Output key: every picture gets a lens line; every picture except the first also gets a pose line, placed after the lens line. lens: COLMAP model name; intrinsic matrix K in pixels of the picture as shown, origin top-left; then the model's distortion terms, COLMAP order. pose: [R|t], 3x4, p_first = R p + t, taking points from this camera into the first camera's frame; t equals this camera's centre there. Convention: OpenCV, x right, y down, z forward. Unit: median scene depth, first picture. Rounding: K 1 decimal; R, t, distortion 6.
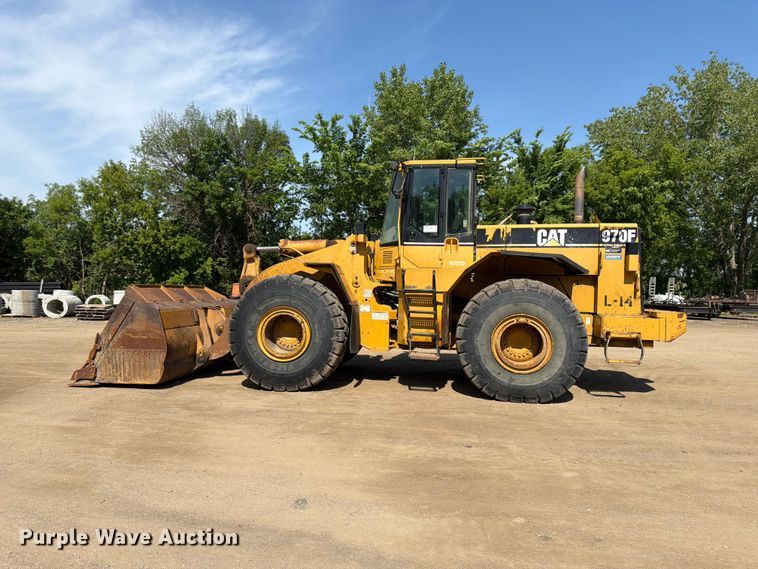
lens RADIAL K [[535.1, 0, 371.6], [0, 535.1, 292.2], [0, 0, 1]] dist [0.049240, -0.062186]
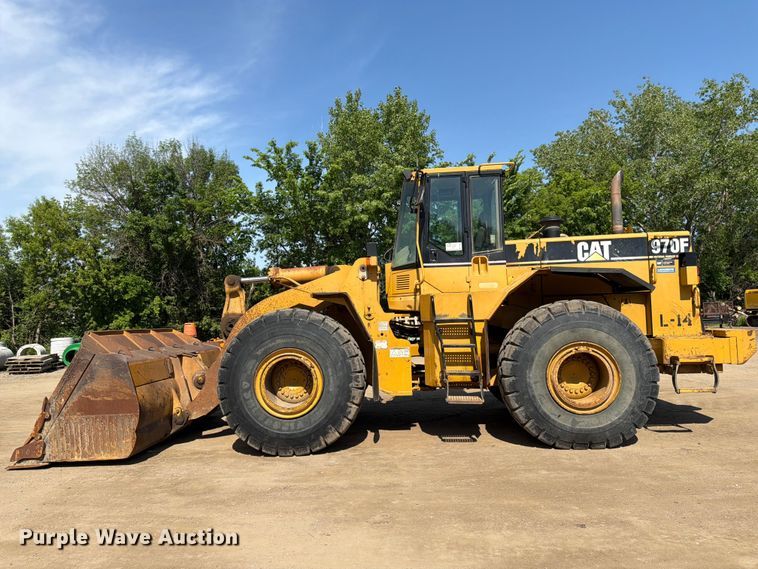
lens RADIAL K [[535.1, 0, 370.8], [0, 535.1, 293.5], [0, 0, 1]] dist [0.049240, -0.062186]
pose [[0.993965, -0.048135, 0.098573, -0.103173], [0.053475, 0.997201, -0.052260, -0.006606], [-0.095781, 0.057216, 0.993757, 0.162255]]
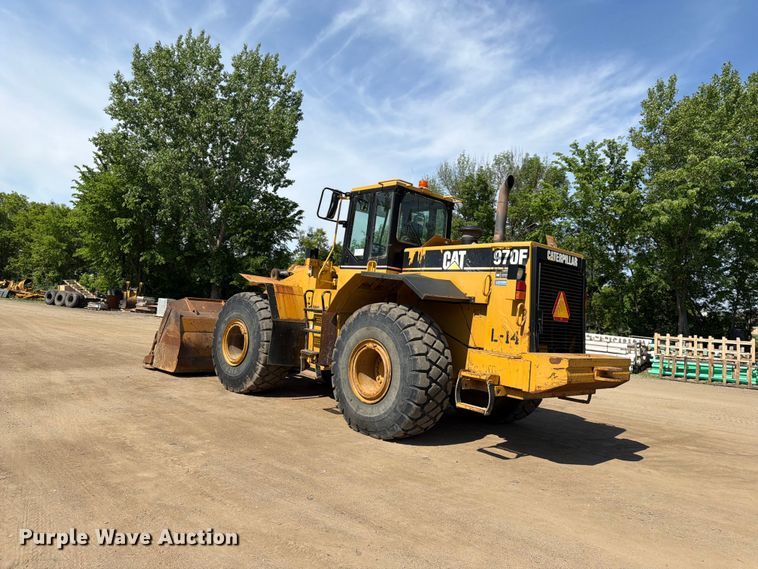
lens RADIAL K [[535.1, 0, 384.9], [0, 535.1, 283.4], [0, 0, 1]] dist [0.049240, -0.062186]
pose [[0.797638, 0.018512, -0.602852, 0.718690], [-0.073619, 0.995043, -0.066850, 0.003377], [0.598626, 0.097704, 0.795047, 0.218376]]
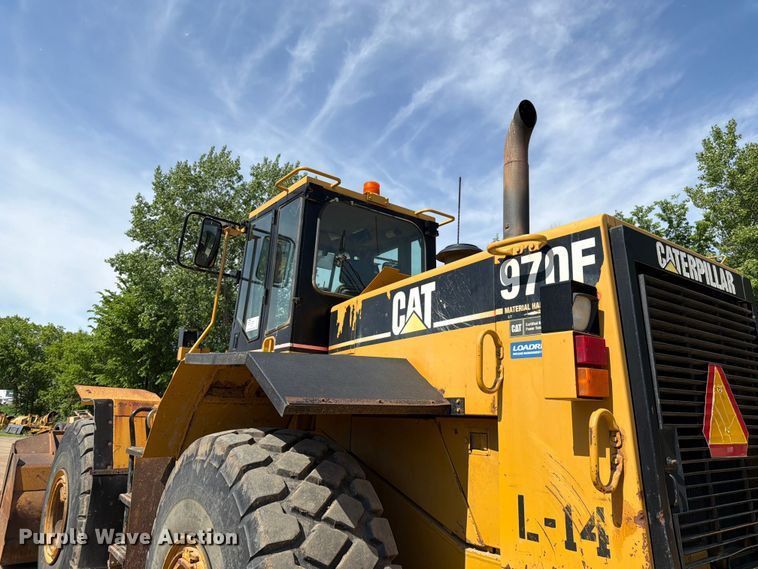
lens RADIAL K [[535.1, 0, 389.9], [0, 535.1, 283.2], [0, 0, 1]] dist [0.049240, -0.062186]
pose [[0.739203, -0.167529, -0.652313, 0.521539], [-0.011632, 0.965247, -0.261079, -0.022504], [0.673382, 0.200578, 0.711565, 0.674782]]
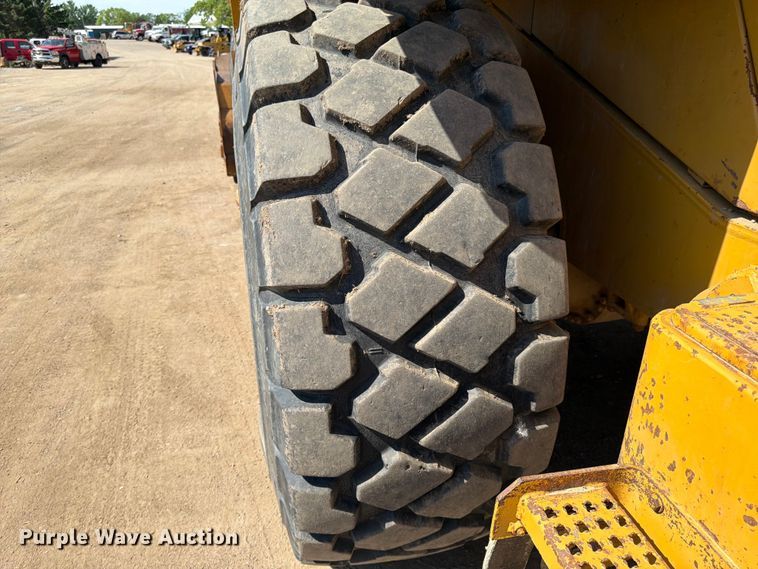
lens RADIAL K [[535.1, 0, 385.0], [0, 535.1, 289.9], [0, 0, 1]] dist [0.049240, -0.062186]
pose [[0.387496, 0.360889, -0.848296, 0.426997], [0.002799, 0.919724, 0.392555, 0.002534], [0.921867, -0.154488, 0.355379, 0.805857]]
